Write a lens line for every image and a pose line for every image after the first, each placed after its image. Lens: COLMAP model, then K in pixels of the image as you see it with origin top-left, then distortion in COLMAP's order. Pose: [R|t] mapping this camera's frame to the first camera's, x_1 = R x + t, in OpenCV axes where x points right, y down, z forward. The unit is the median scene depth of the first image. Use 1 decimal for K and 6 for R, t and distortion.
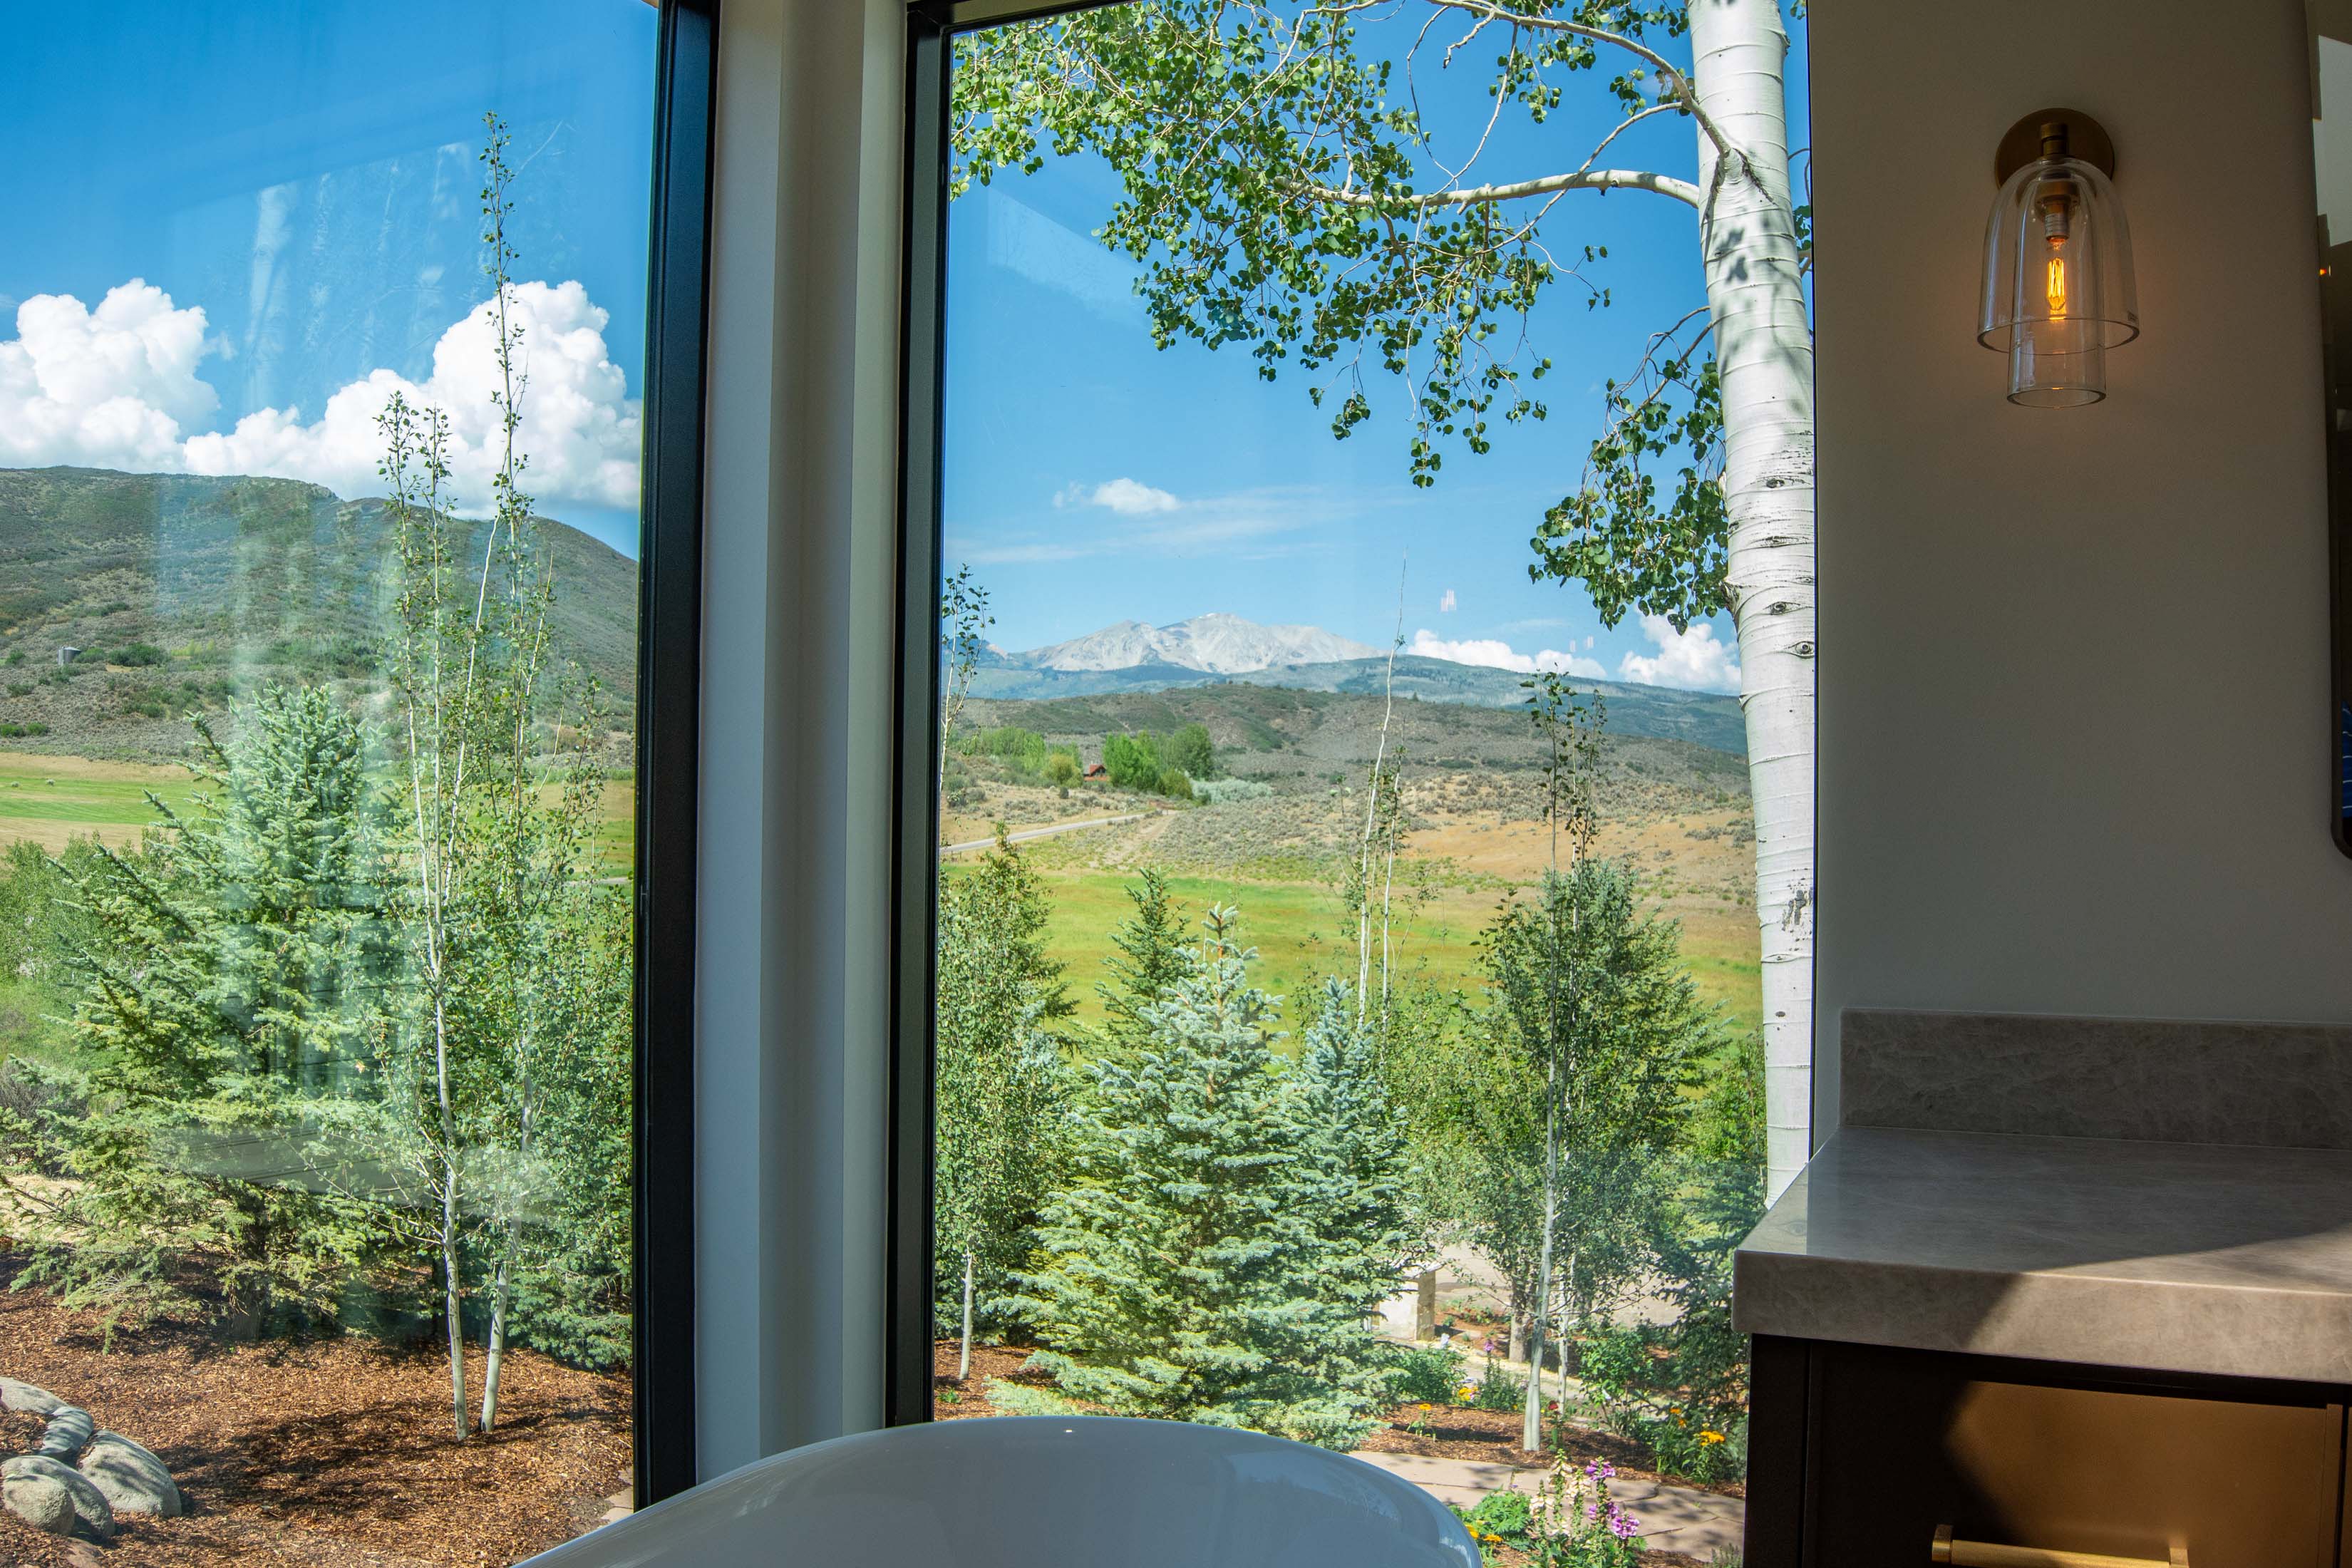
lens RADIAL K [[1949.2, 0, 1189.0], [0, 1949.2, 782.2], [0, 0, 1]] dist [-0.116436, 0.003893]
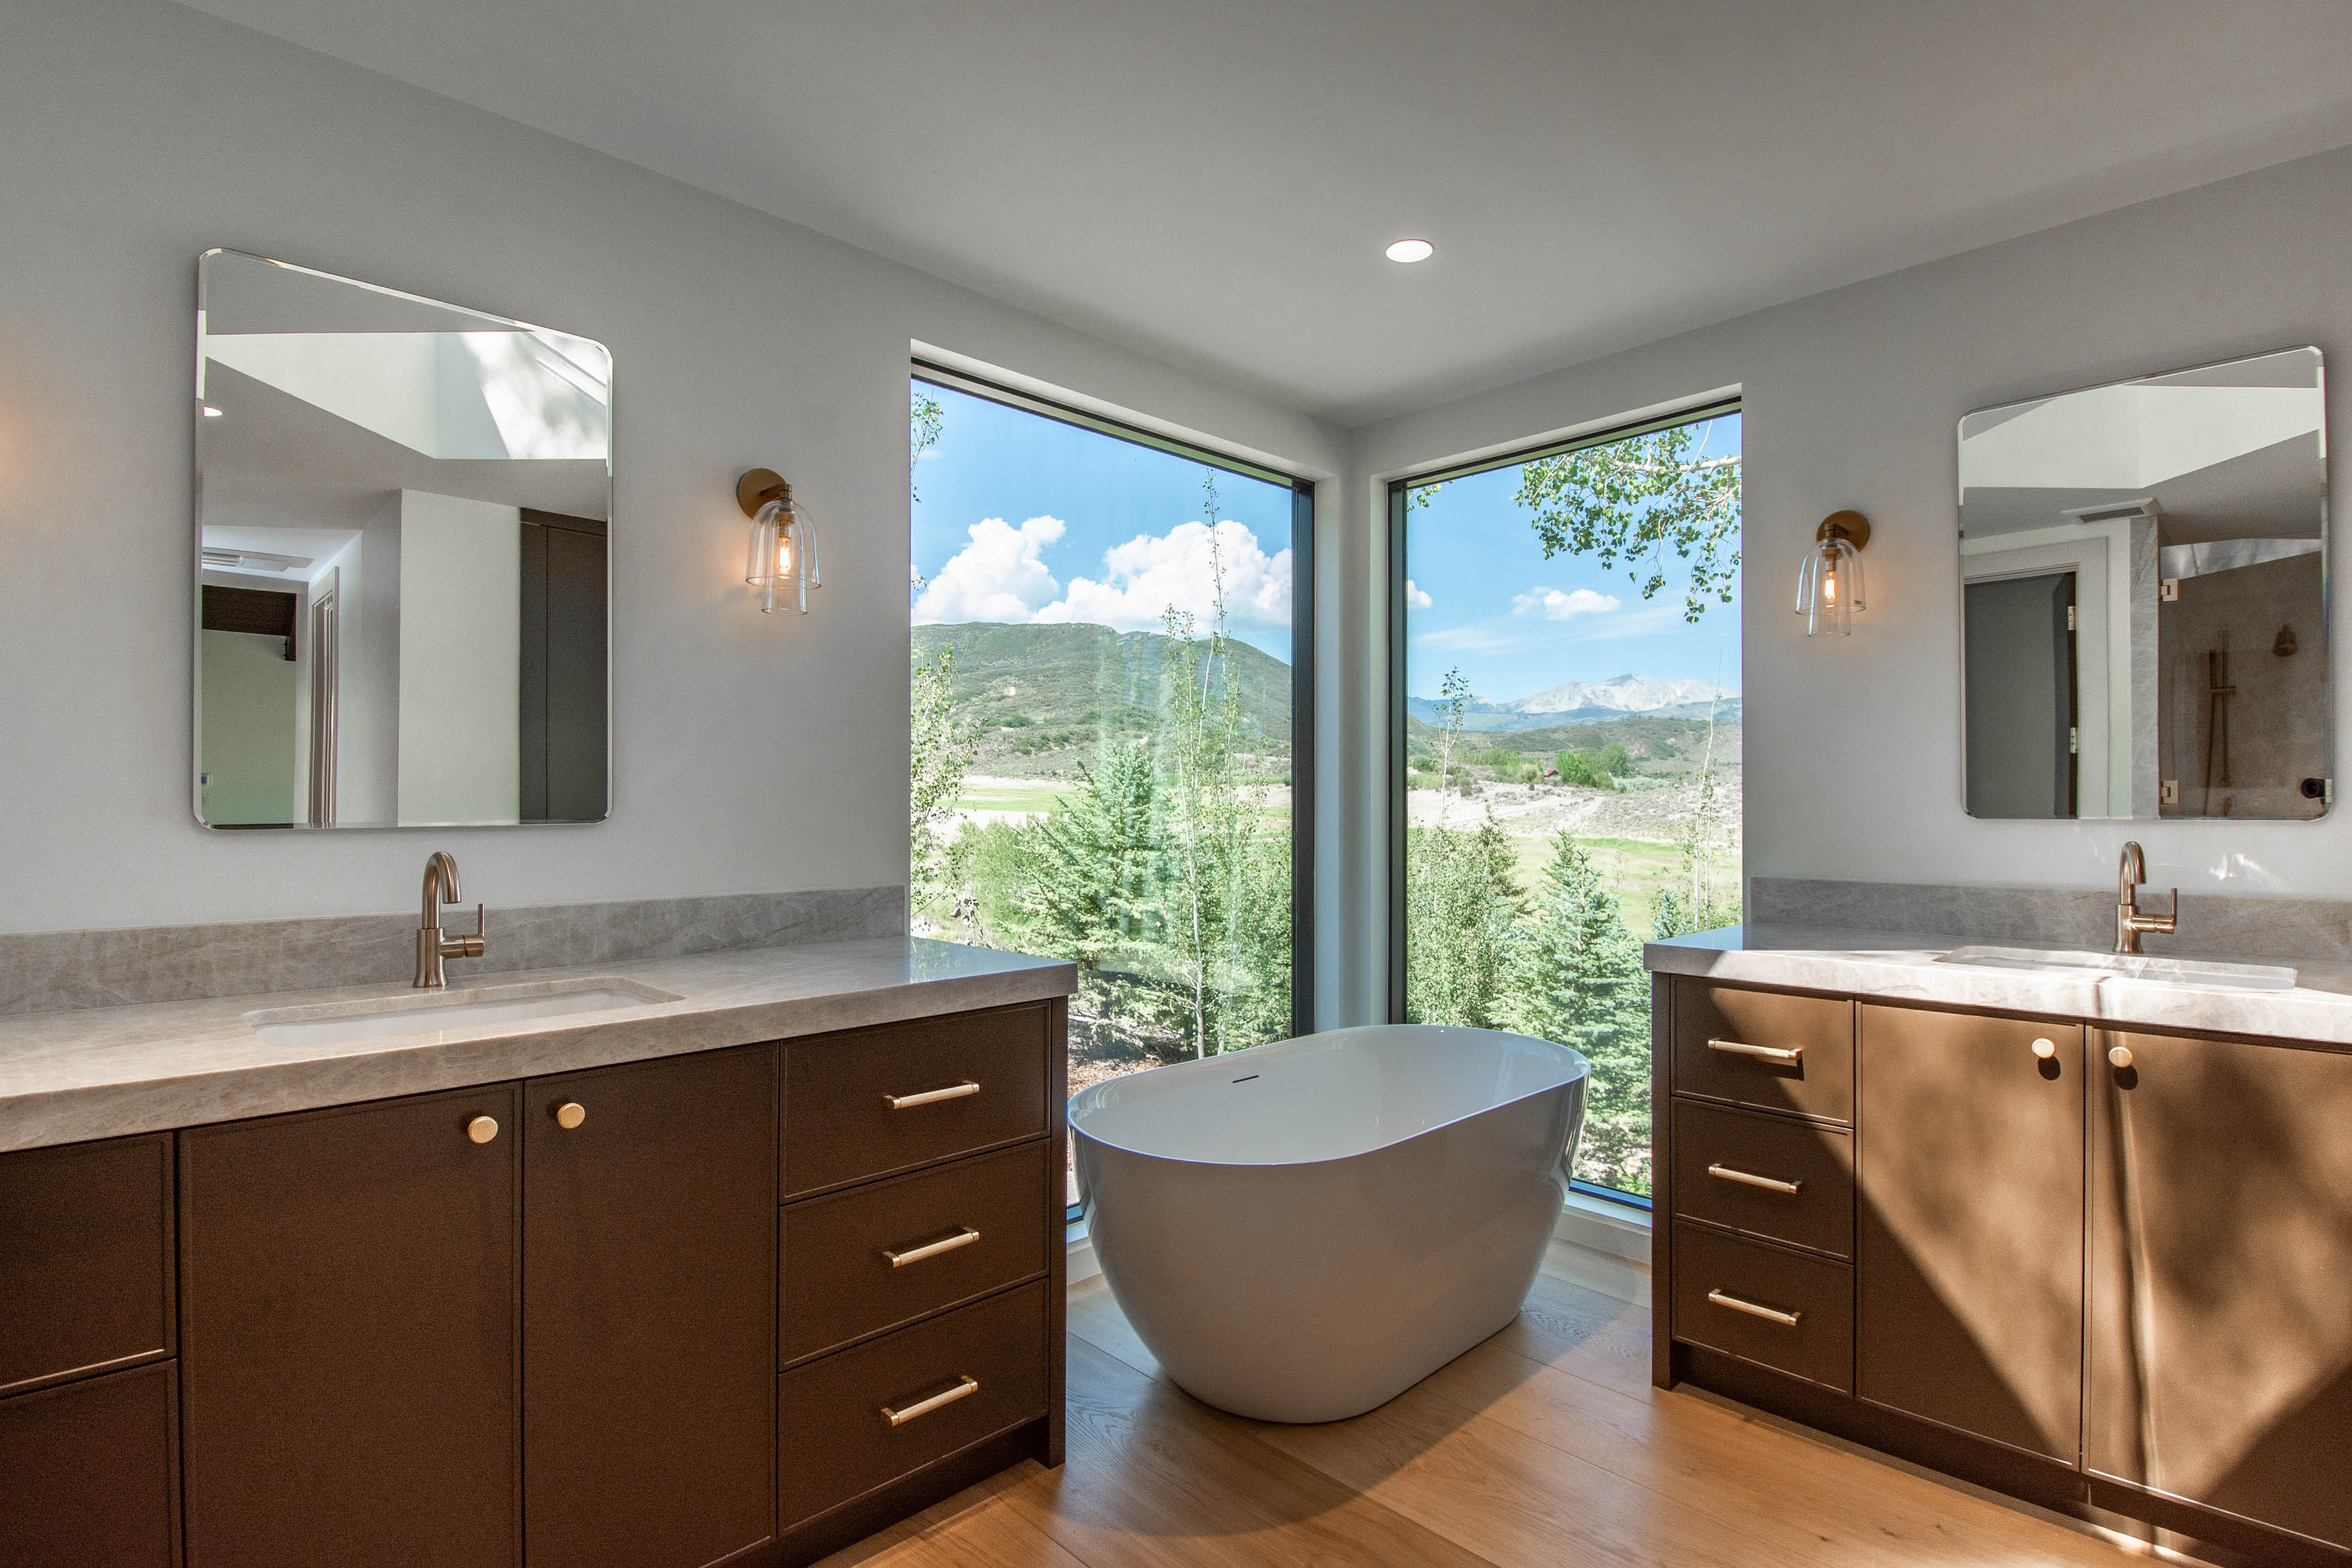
lens RADIAL K [[1130.5, 0, 1202.0], [0, 1130.5, 789.1], [0, 0, 1]] dist [0.001341, 0.000033]
pose [[0.939722, -0.014391, -0.341637, 0.039326], [0.016352, 0.999862, 0.002862, -0.003123], [0.341548, -0.008276, 0.939828, -0.151818]]
